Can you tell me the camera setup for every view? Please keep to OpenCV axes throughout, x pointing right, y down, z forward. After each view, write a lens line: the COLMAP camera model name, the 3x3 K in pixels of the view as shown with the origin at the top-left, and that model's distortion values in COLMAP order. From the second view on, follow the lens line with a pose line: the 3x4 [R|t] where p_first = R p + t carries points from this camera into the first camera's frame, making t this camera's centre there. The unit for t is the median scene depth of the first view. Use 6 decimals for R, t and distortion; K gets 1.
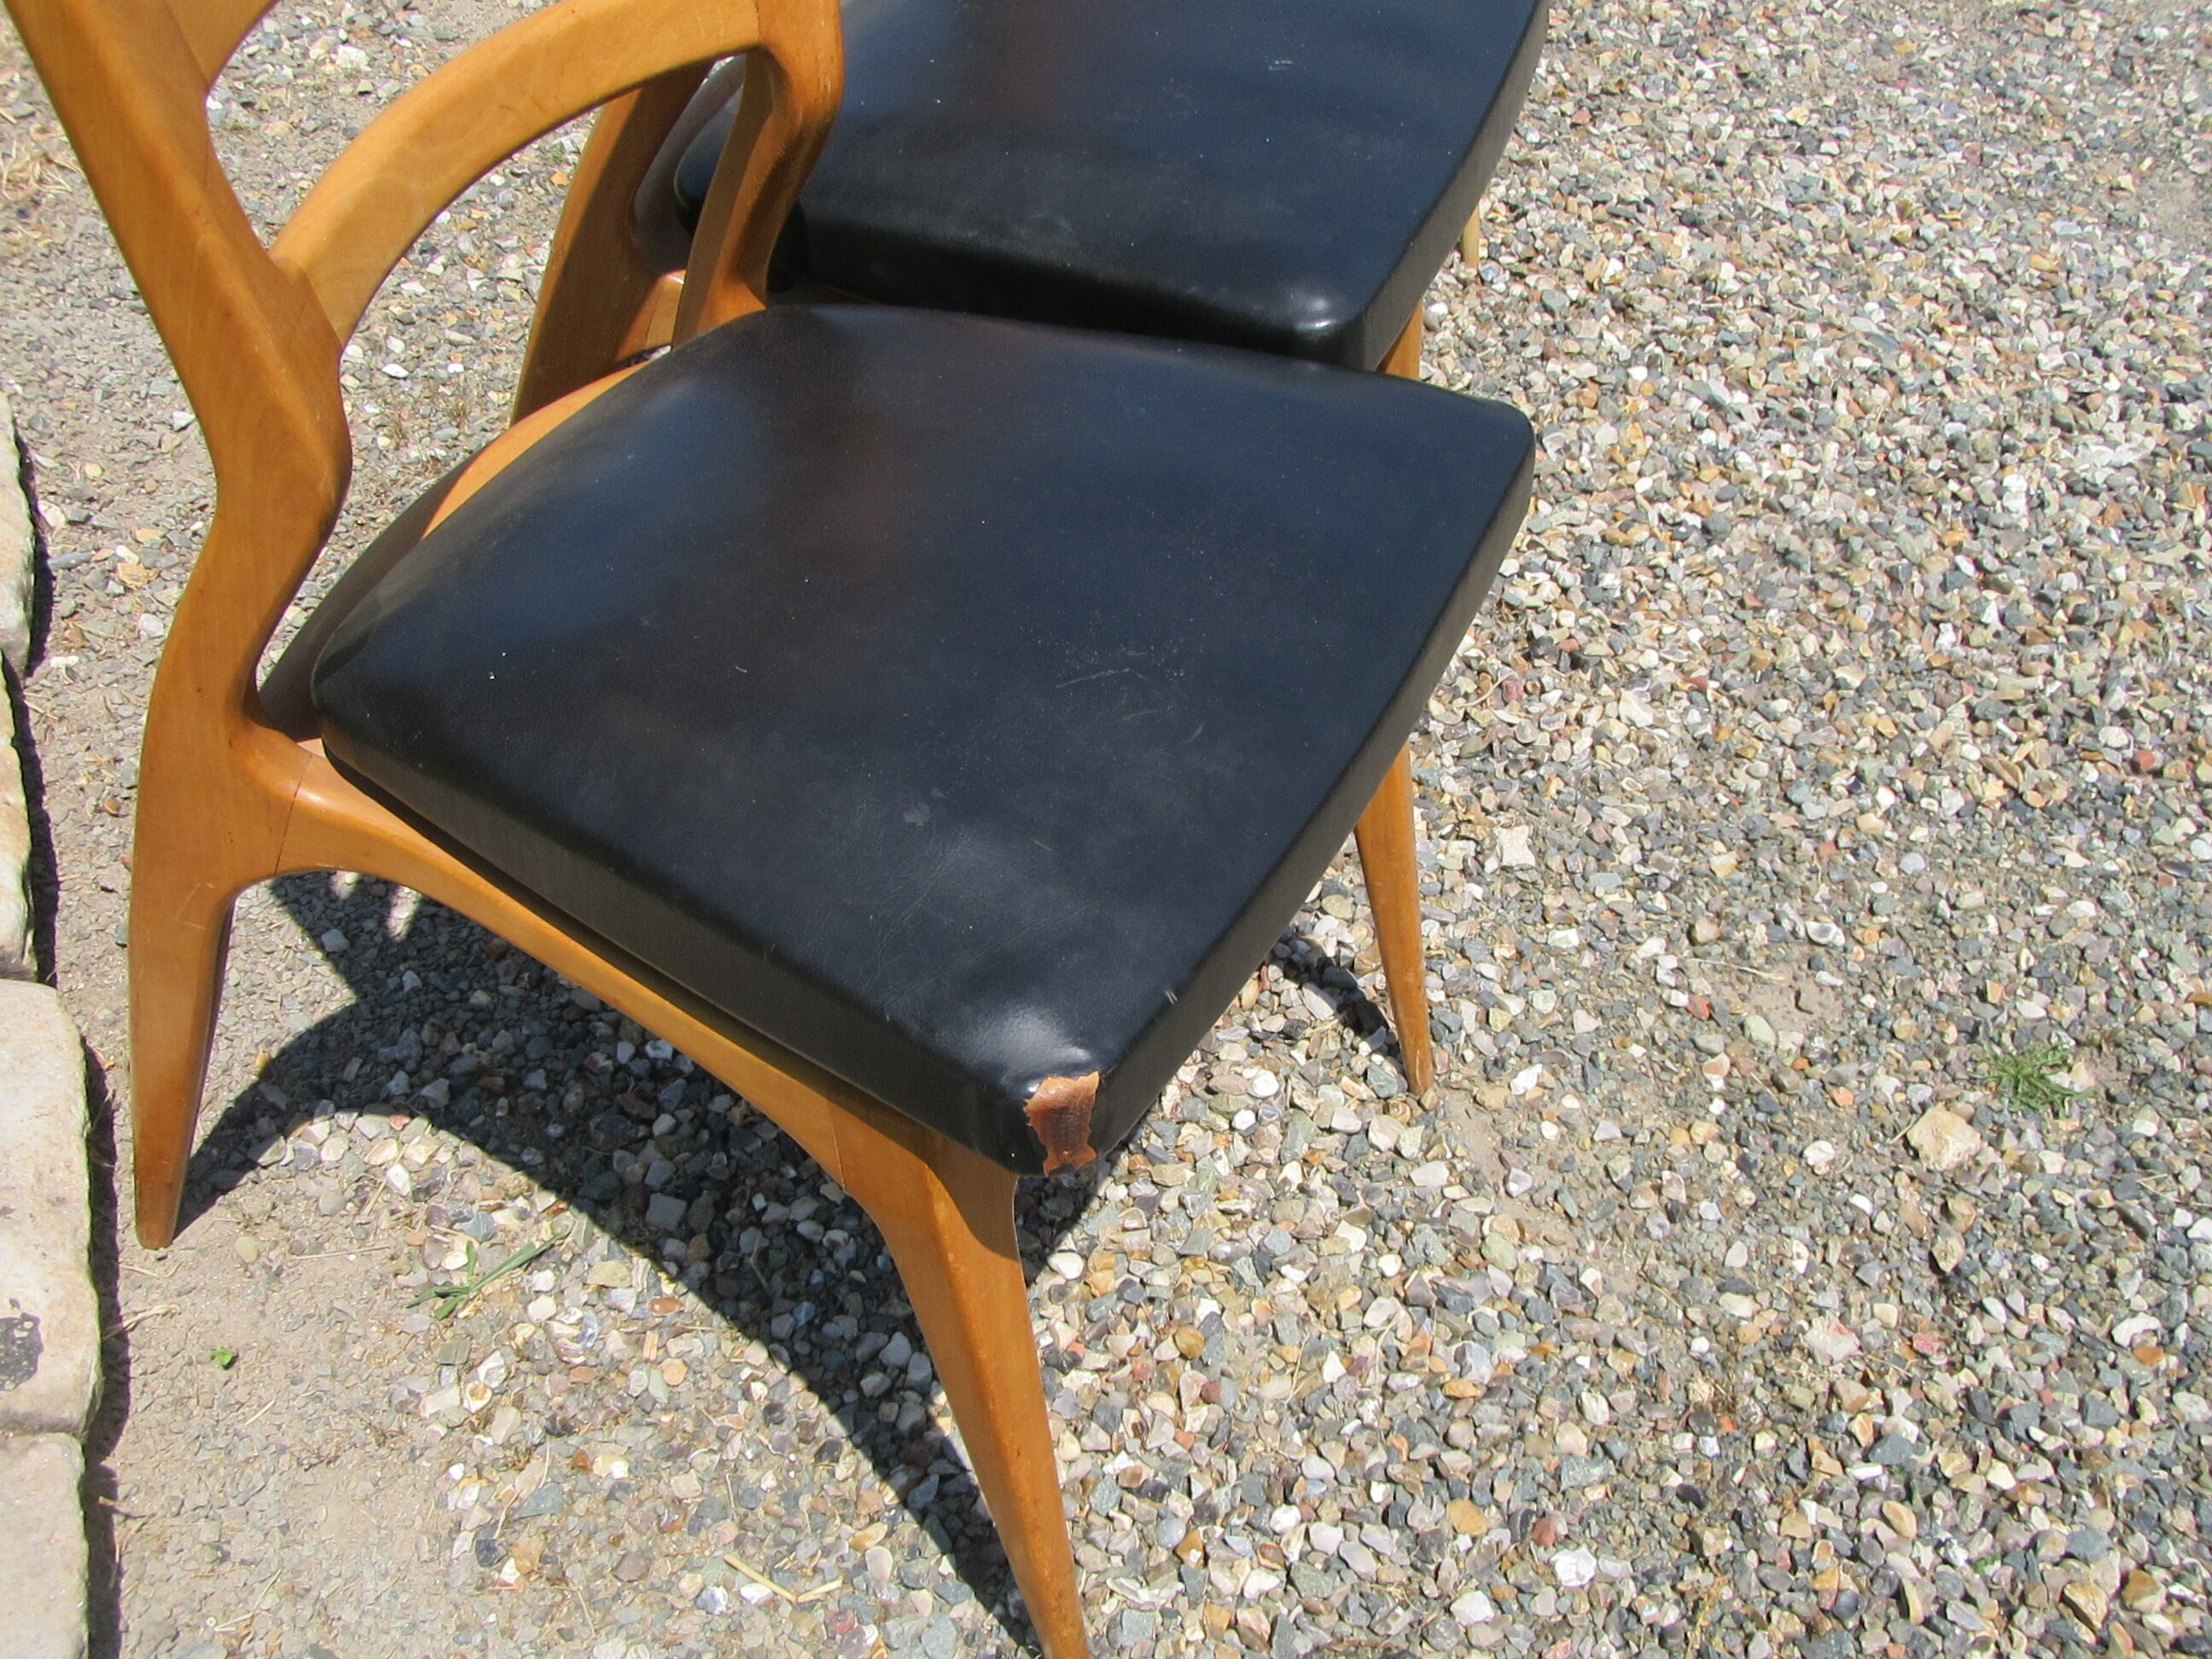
lens RADIAL K [[2405.8, 0, 1105.0], [0, 2405.8, 830.7], [0, 0, 1]] dist [0.005383, 0.000000]
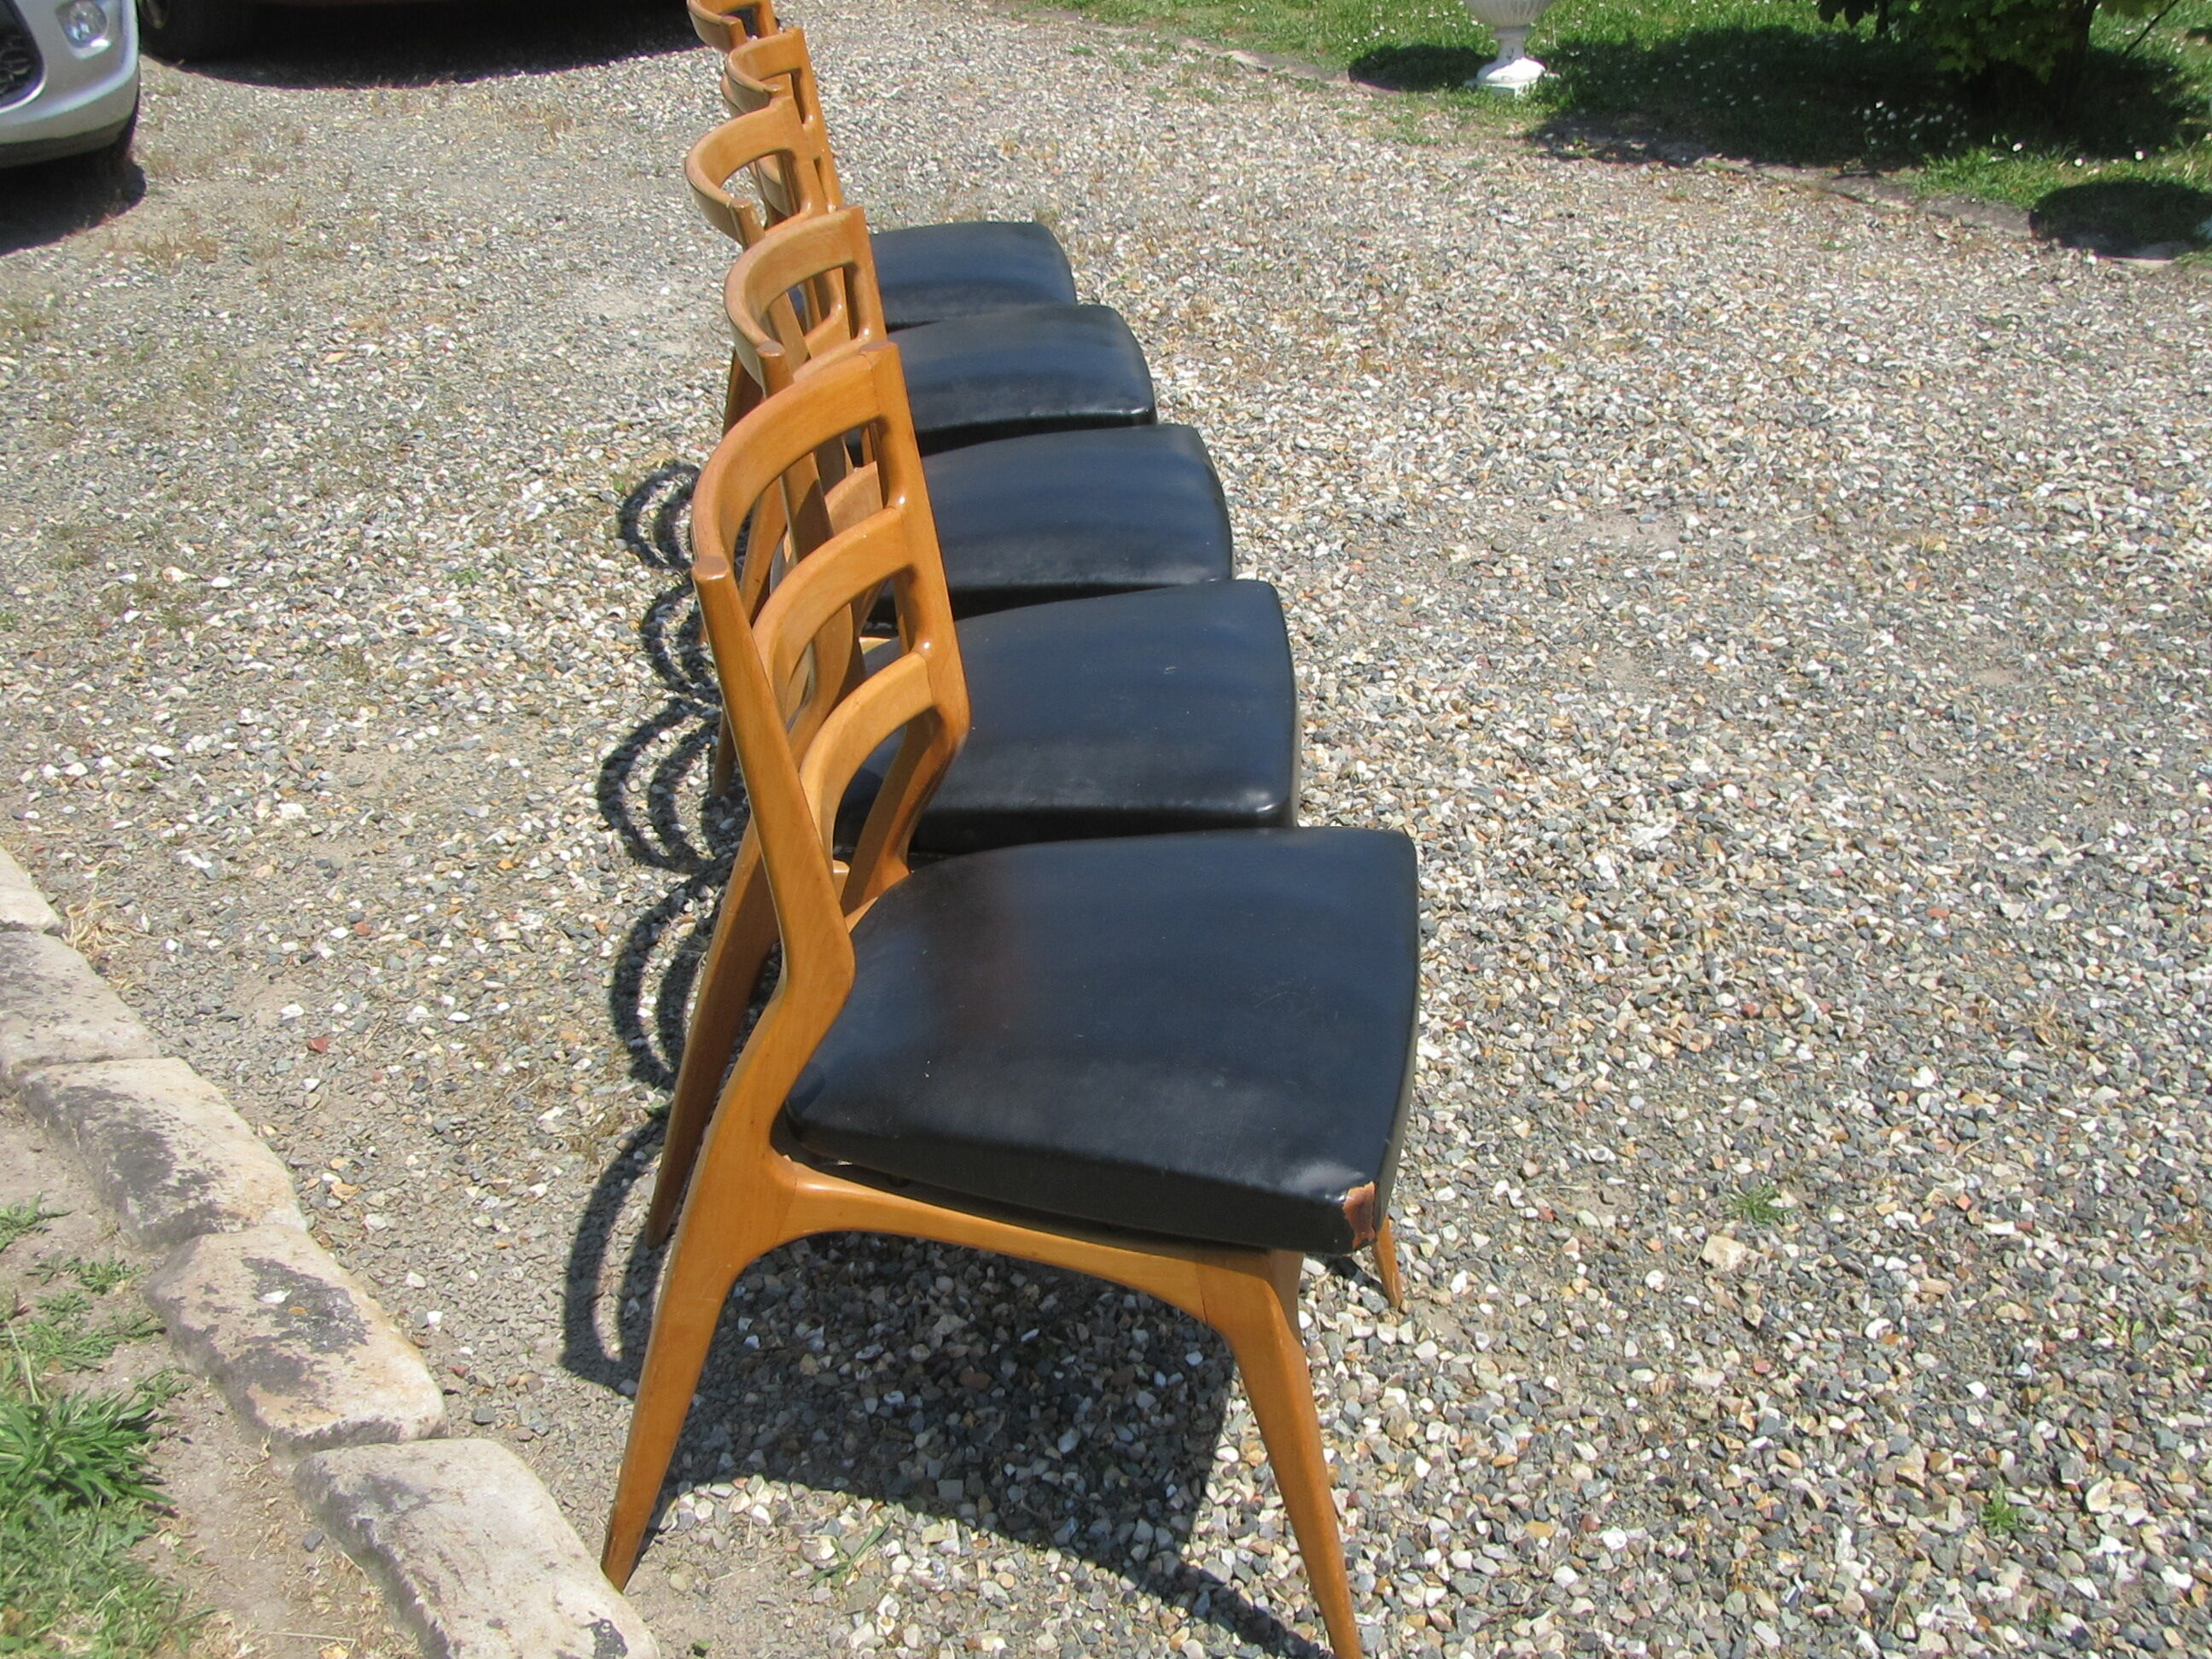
lens RADIAL K [[2405.8, 0, 1105.5], [0, 2405.8, 828.8], [0, 0, 1]] dist [0.005383, 0.000000]
pose [[0.953375, -0.188093, 0.236001, -0.335699], [0.241316, 0.944739, -0.221889, 0.118323], [-0.181223, 0.268494, 0.946081, -0.446252]]
